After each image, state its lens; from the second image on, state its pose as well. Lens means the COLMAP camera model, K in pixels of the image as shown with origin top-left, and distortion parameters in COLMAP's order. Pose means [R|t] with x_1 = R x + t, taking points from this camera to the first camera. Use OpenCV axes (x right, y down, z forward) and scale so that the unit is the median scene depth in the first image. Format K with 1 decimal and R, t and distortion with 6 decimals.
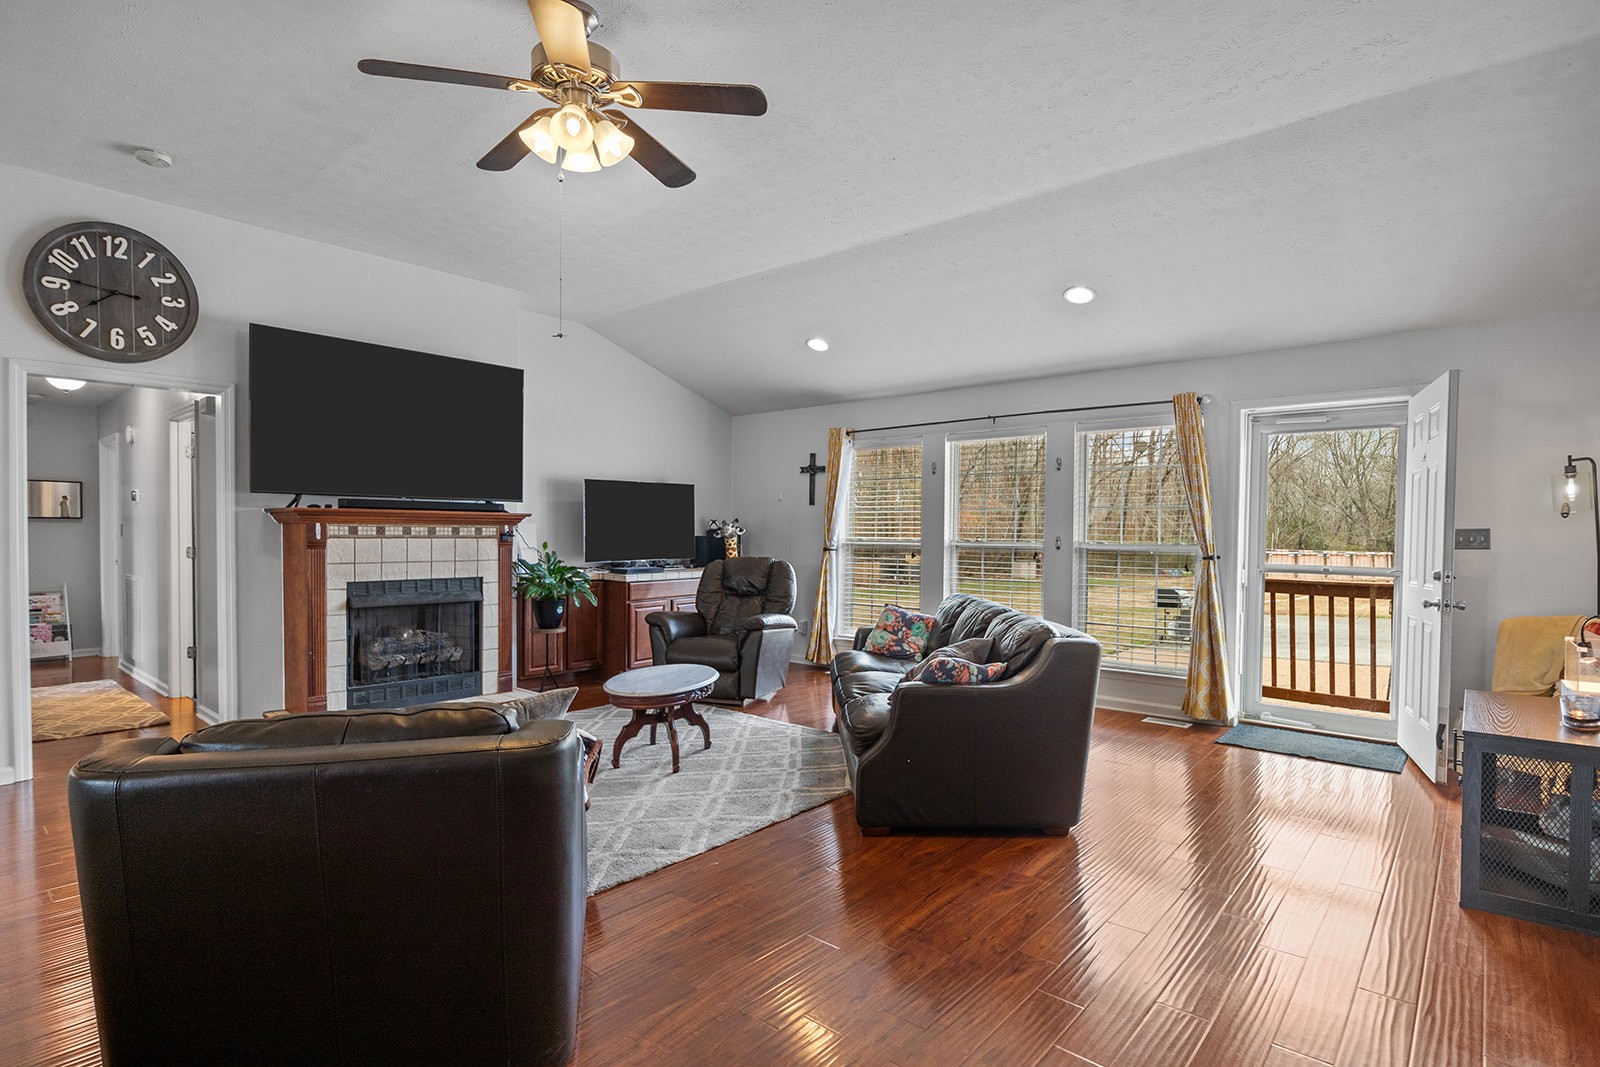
lens RADIAL K [[799.4, 0, 796.7], [0, 799.4, 546.8], [0, 0, 1]] dist [-0.013046, 0.000722]
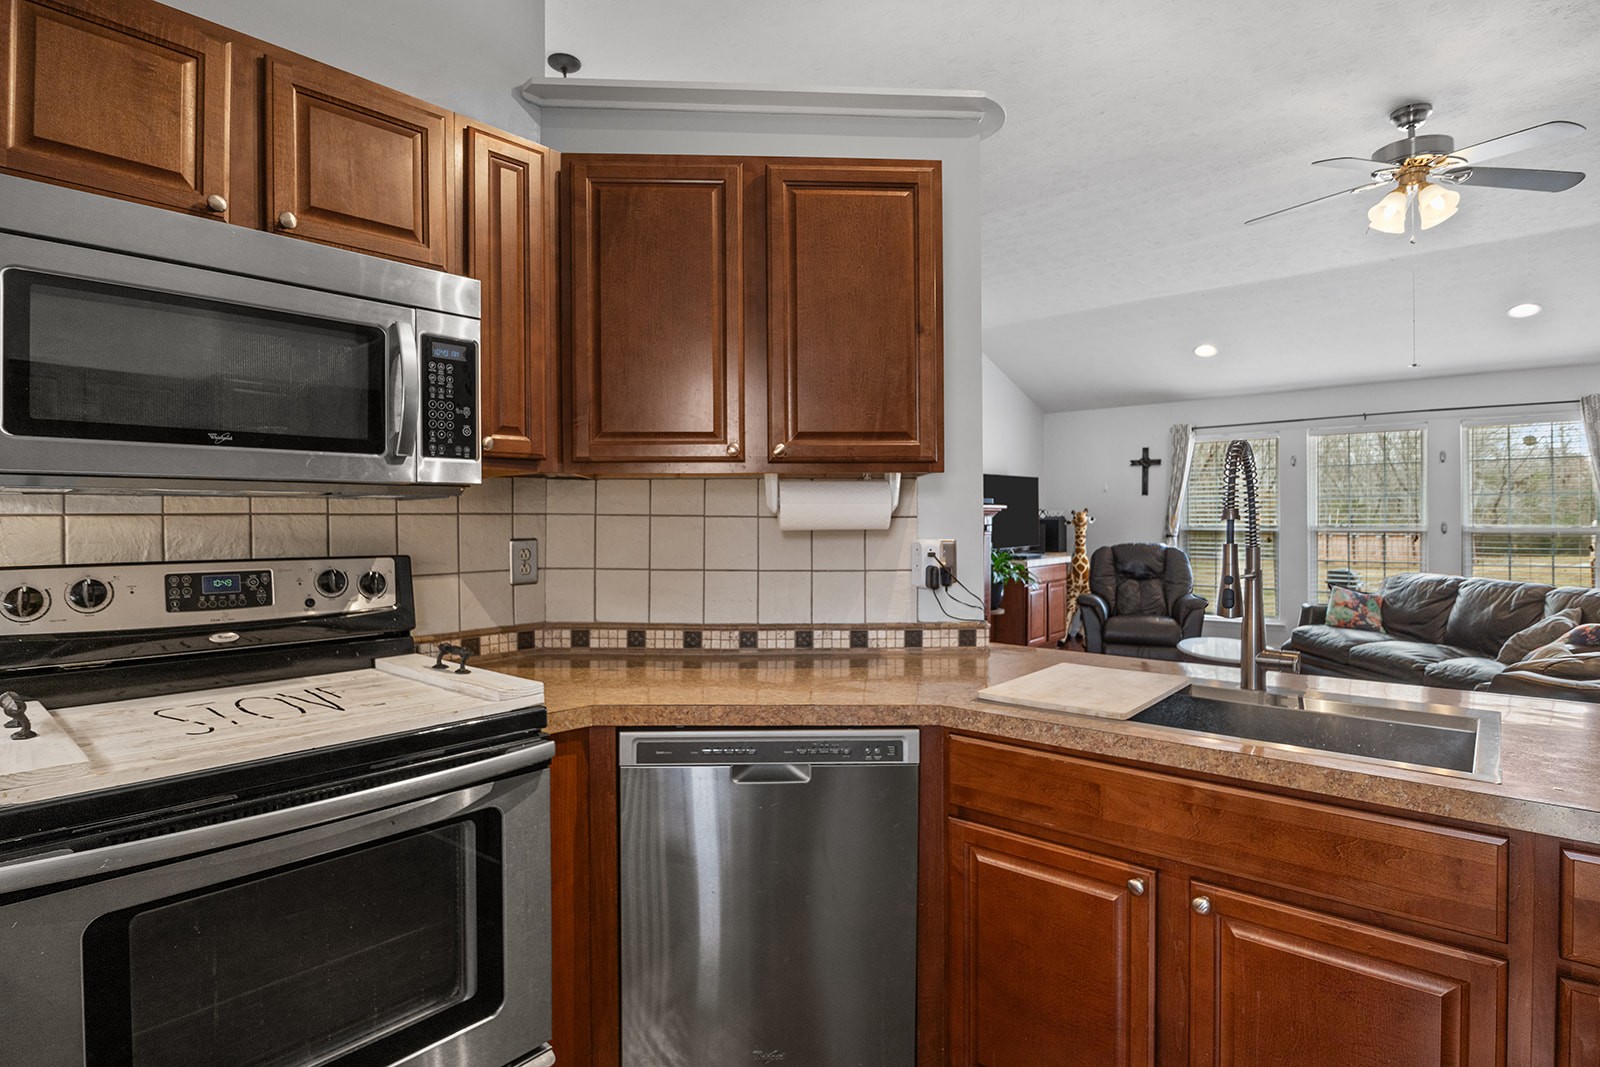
lens RADIAL K [[799.4, 0, 806.0], [0, 799.4, 521.2], [0, 0, 1]] dist [-0.013046, 0.000722]
pose [[0.999945, -0.009623, -0.004178, -0.653473], [0.009553, 0.999820, -0.016386, -0.004955], [0.004335, 0.016345, 0.999857, -0.128592]]
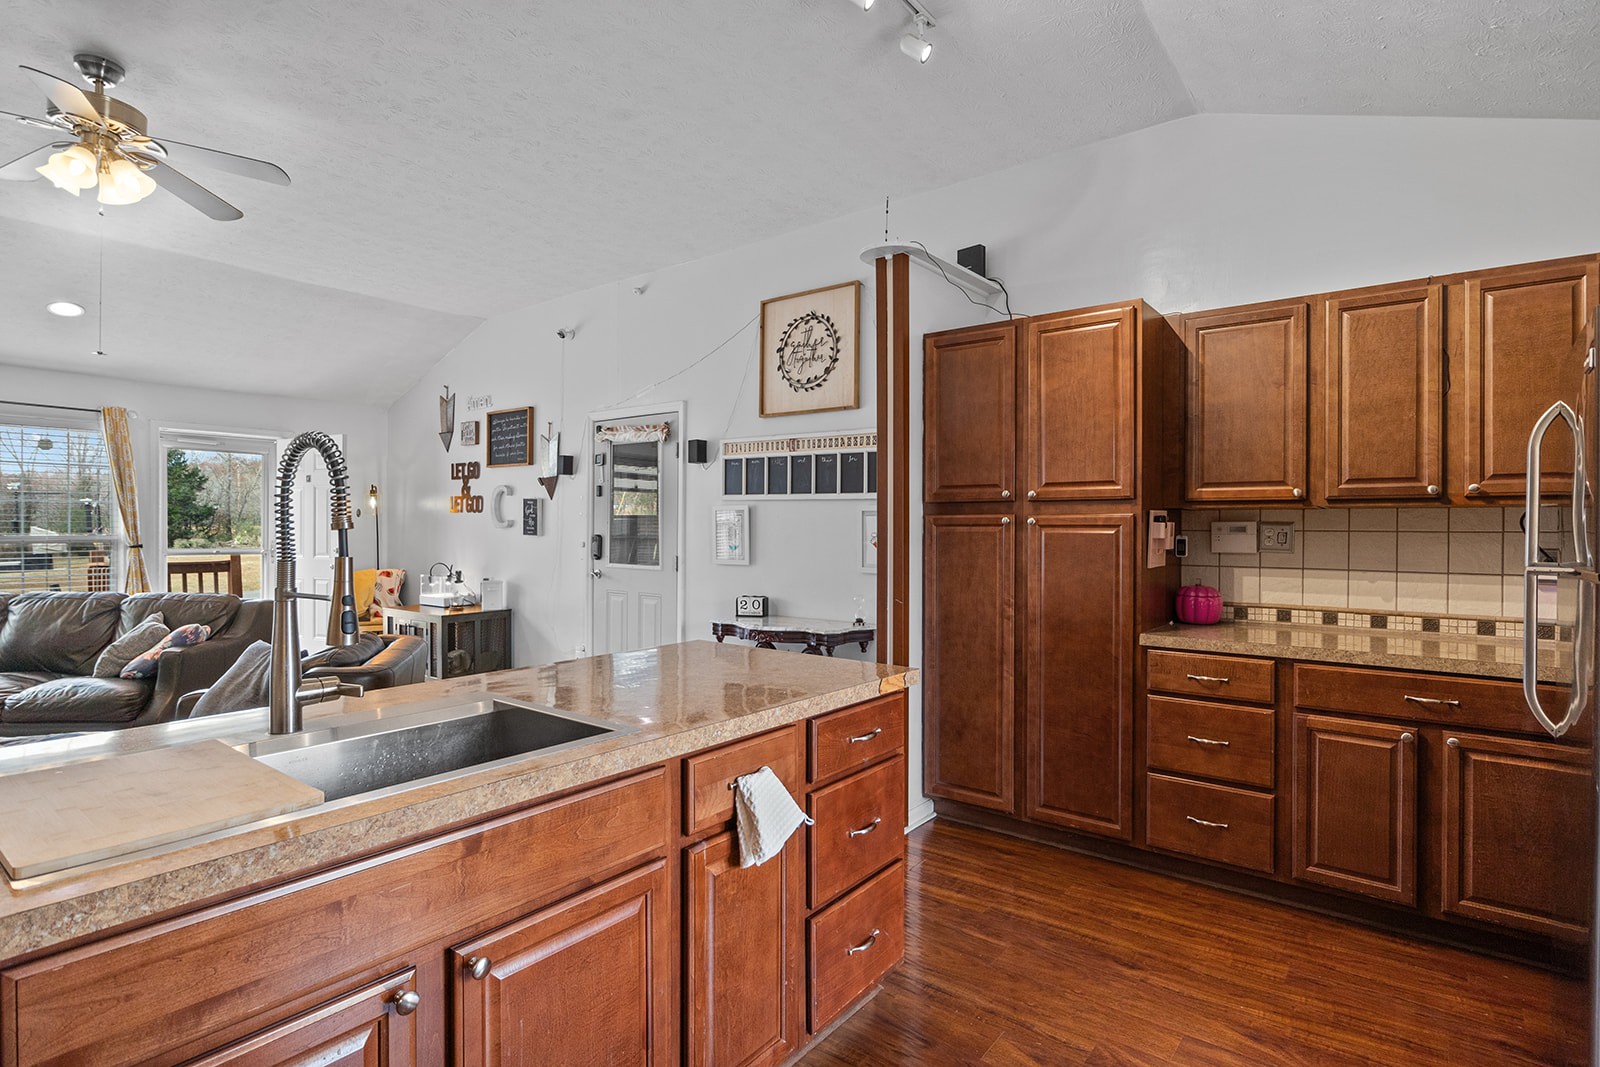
lens RADIAL K [[799.4, 0, 801.7], [0, 799.4, 526.7], [0, 0, 1]] dist [-0.013046, 0.000722]
pose [[-0.044018, -0.005652, 0.999015, -0.752249], [0.015089, 0.999866, 0.006322, -0.008634], [-0.998917, 0.015352, -0.043927, 0.041145]]
